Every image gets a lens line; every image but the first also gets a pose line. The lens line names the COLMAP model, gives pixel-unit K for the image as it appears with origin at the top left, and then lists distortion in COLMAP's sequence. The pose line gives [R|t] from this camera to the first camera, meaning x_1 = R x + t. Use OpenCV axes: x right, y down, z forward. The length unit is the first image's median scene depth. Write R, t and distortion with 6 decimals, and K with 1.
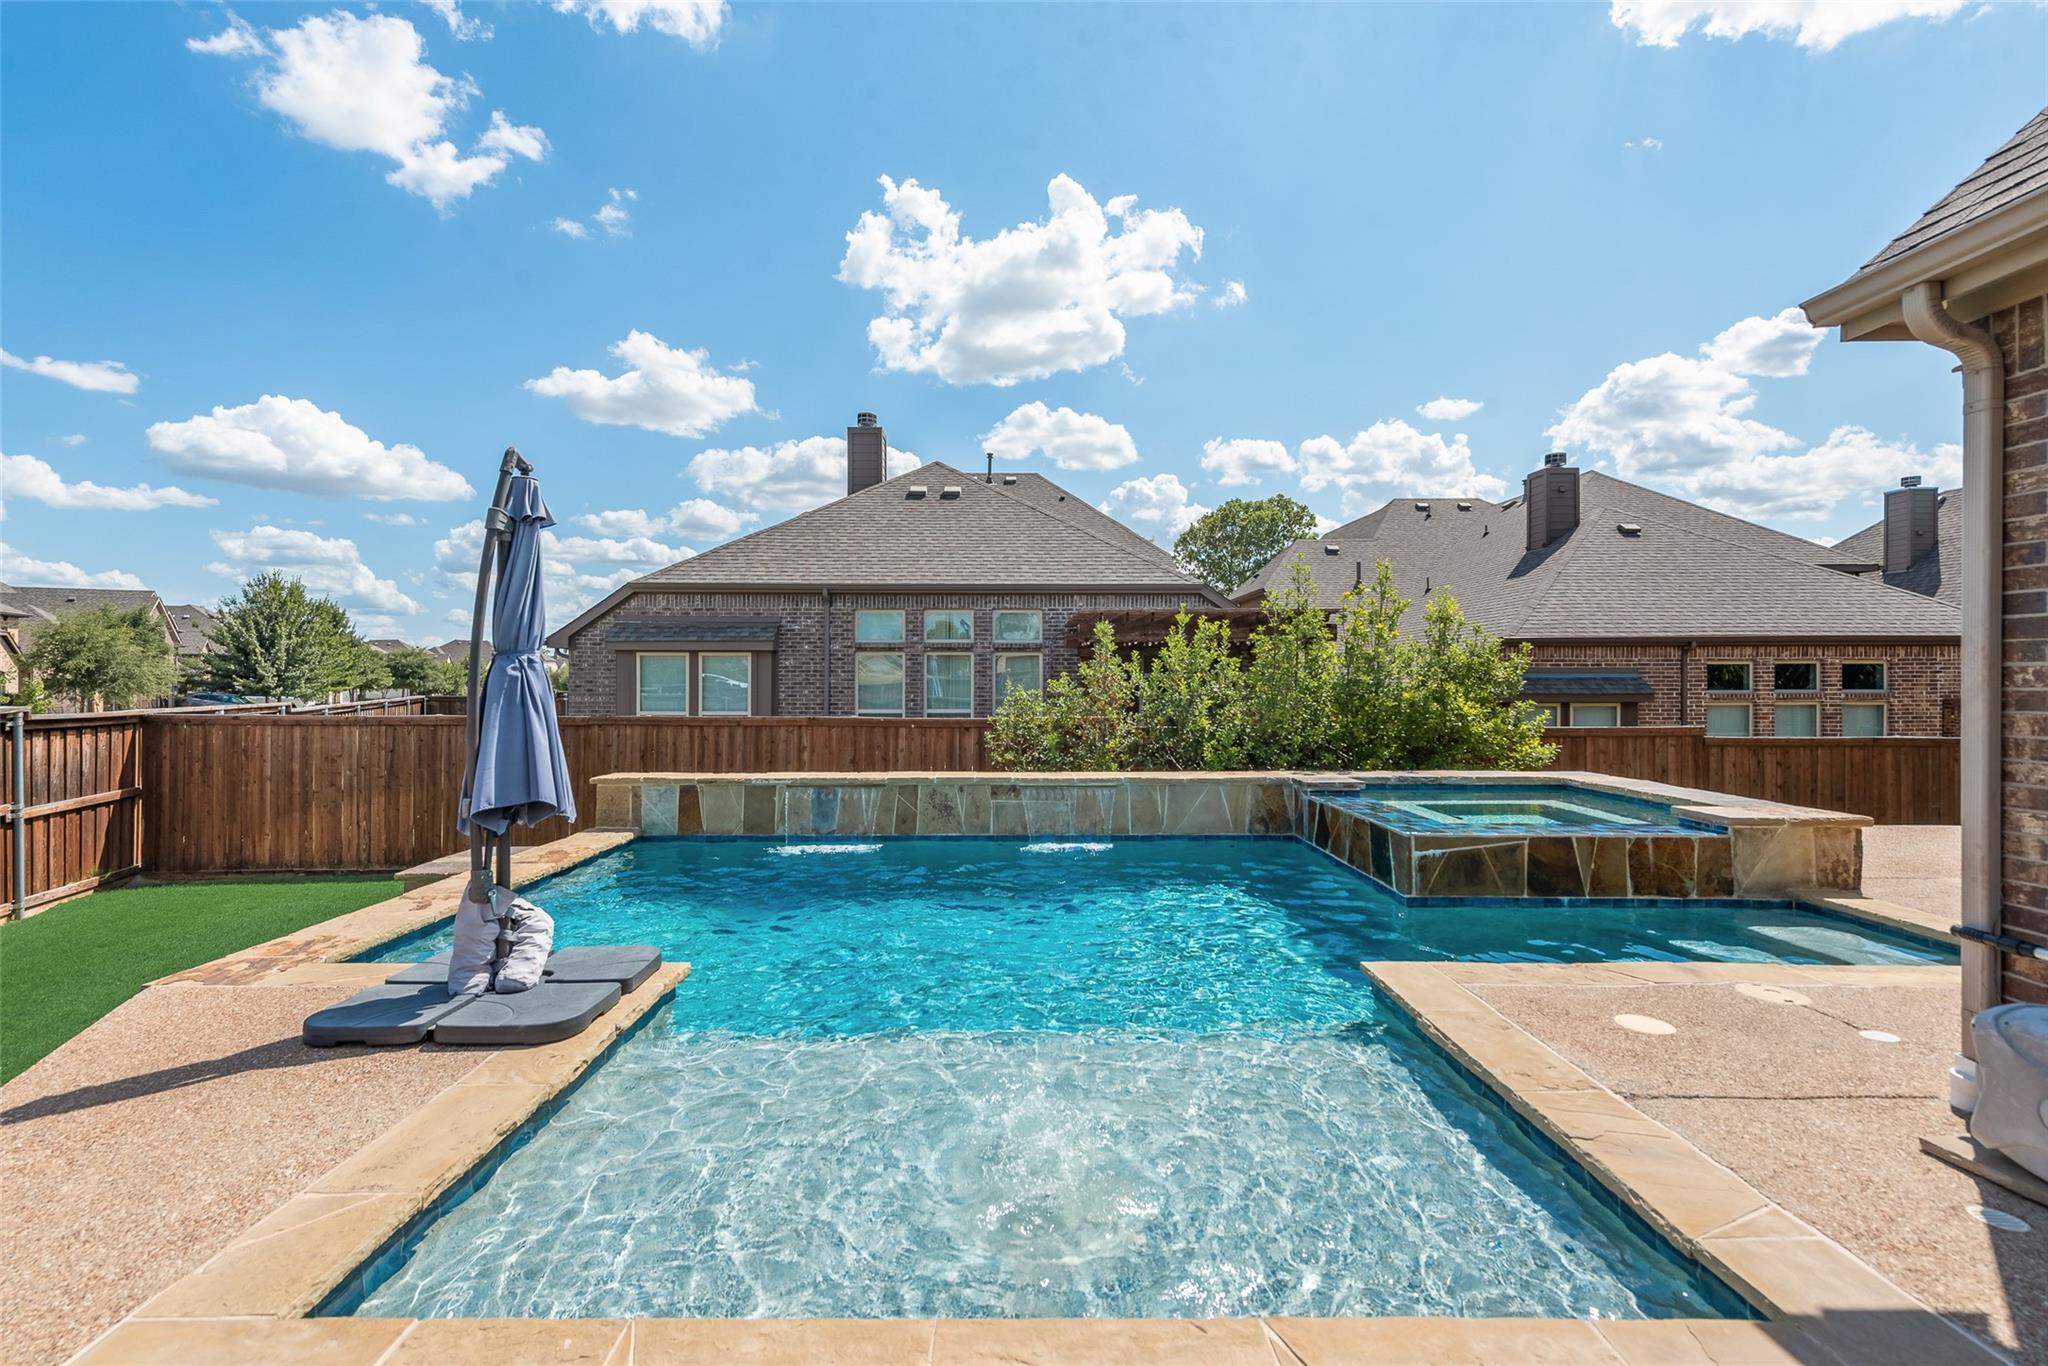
lens RADIAL K [[888.1, 0, 1031.6], [0, 888.1, 684.4], [0, 0, 1]] dist [-0.003023, -0.000176]
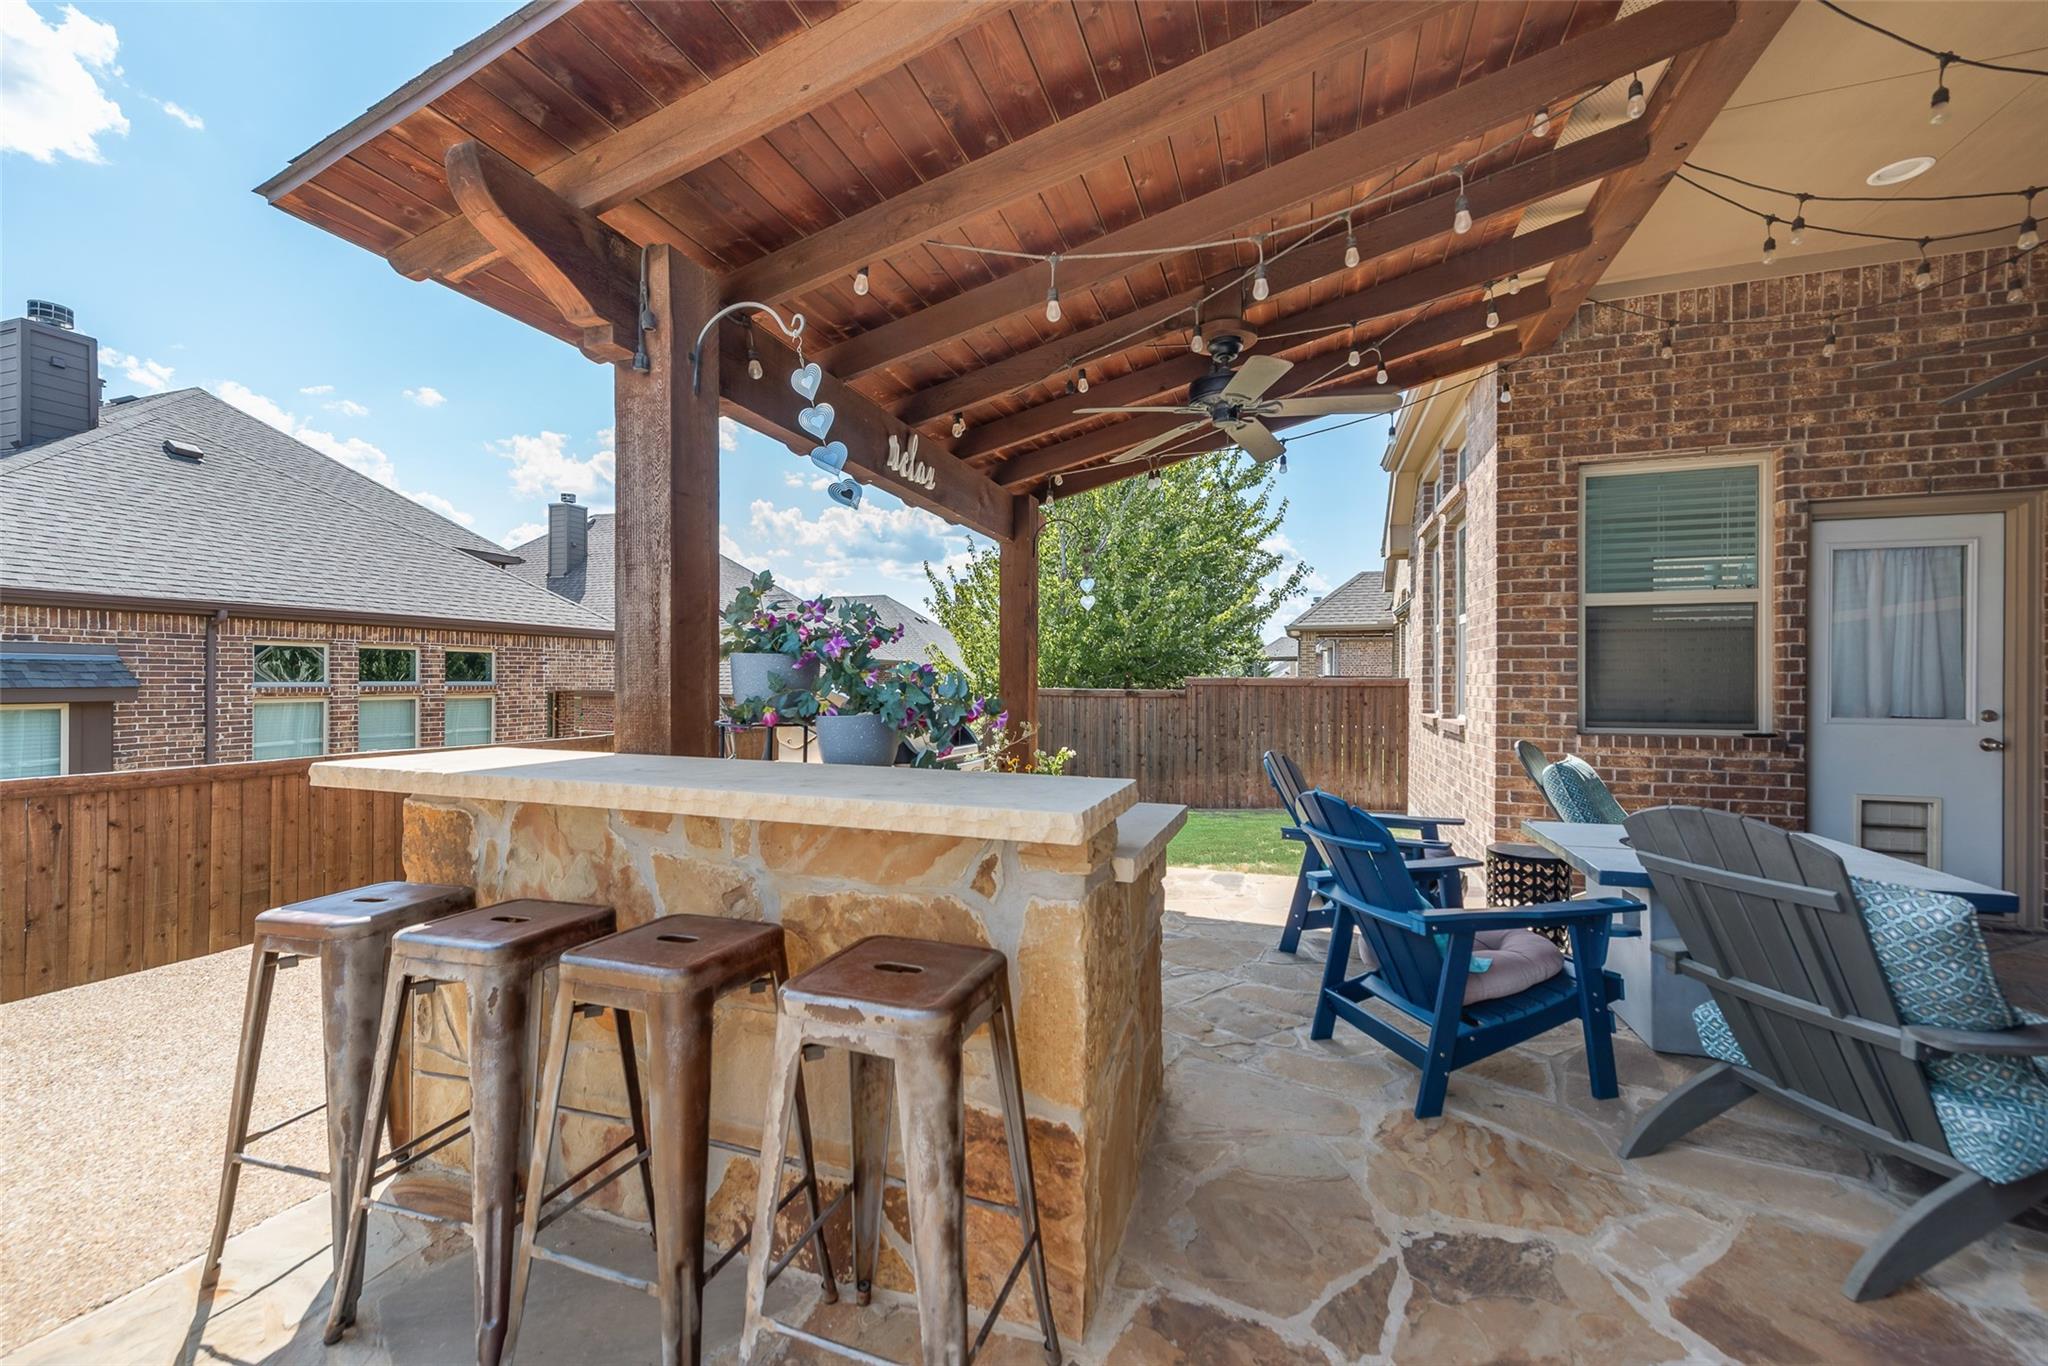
lens RADIAL K [[888.1, 0, 1027.5], [0, 888.1, 681.9], [0, 0, 1]] dist [-0.003023, -0.000176]
pose [[0.326254, -0.000408, 0.945282, 0.286308], [-0.002818, 0.999995, 0.001405, 0.003516], [-0.945278, -0.003122, 0.326251, 0.185164]]
